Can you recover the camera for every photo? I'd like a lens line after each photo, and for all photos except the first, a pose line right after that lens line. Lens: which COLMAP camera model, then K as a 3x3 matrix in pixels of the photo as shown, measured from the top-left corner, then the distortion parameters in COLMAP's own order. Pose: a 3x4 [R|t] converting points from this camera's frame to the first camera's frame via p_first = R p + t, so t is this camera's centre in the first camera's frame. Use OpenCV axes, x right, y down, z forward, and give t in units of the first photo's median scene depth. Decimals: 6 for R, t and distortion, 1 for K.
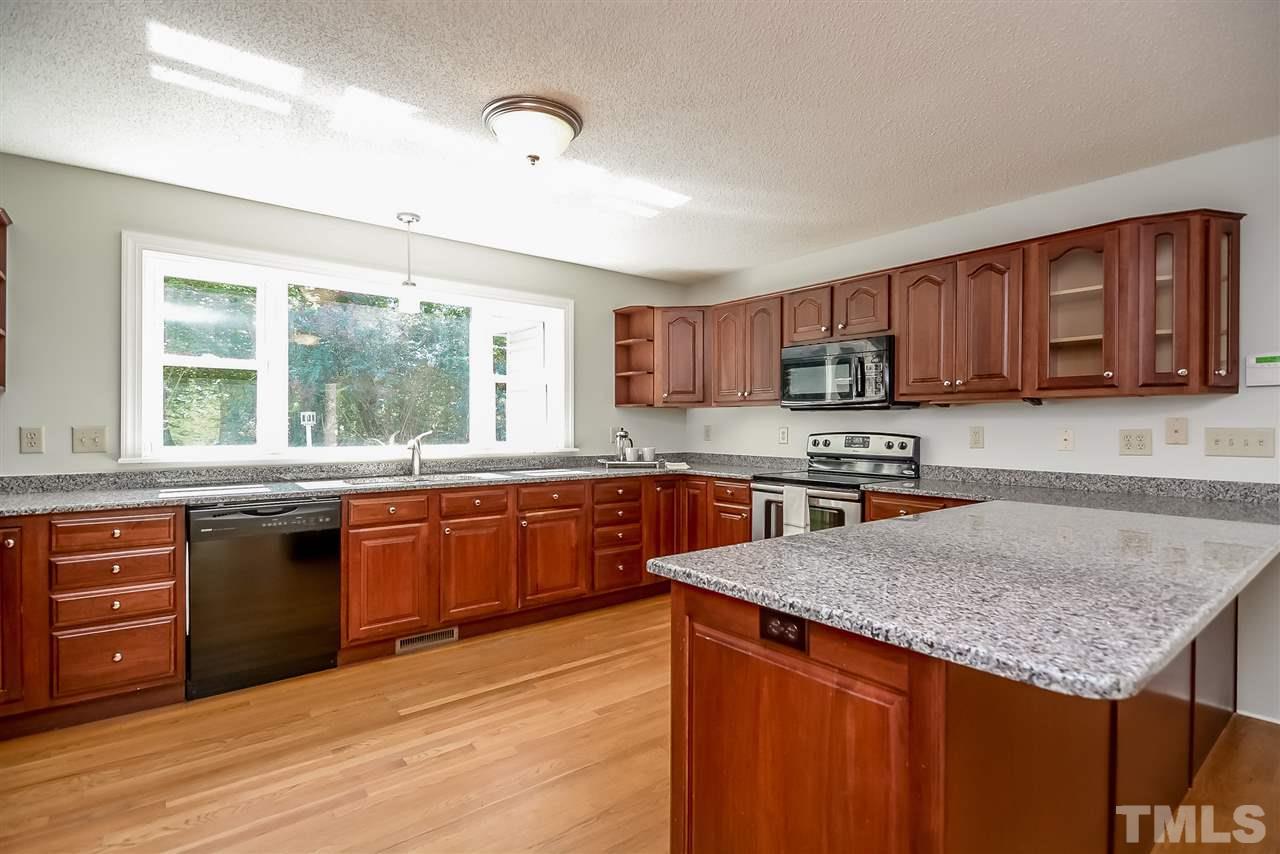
lens RADIAL K [[623.2, 0, 650.9], [0, 623.2, 424.3], [0, 0, 1]] dist [0.002496, -0.002786]
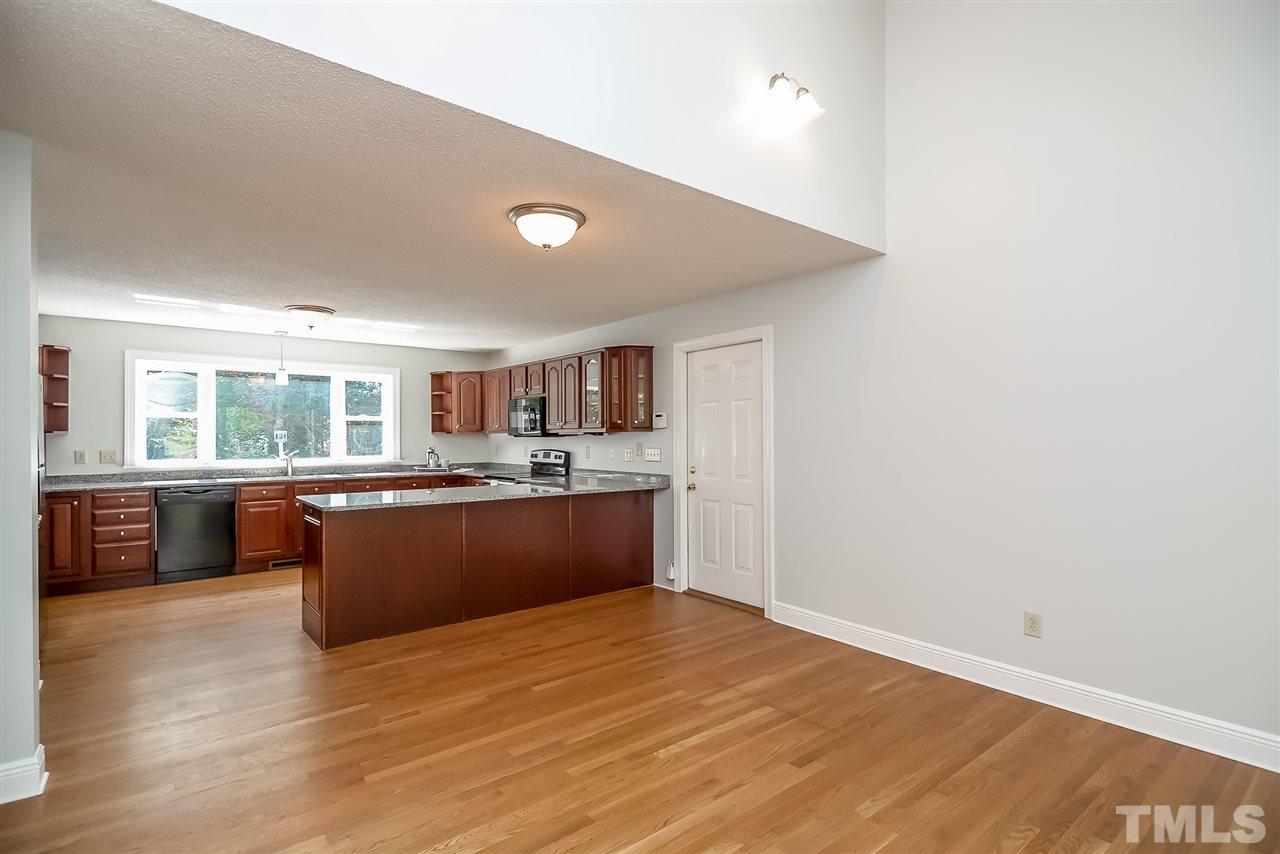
lens RADIAL K [[623.2, 0, 641.0], [0, 623.2, 432.0], [0, 0, 1]] dist [0.002496, -0.002786]
pose [[0.999890, -0.006561, -0.013279, 0.665095], [0.006483, 0.999962, -0.005896, -0.025584], [0.013318, 0.005810, 0.999894, -0.779715]]
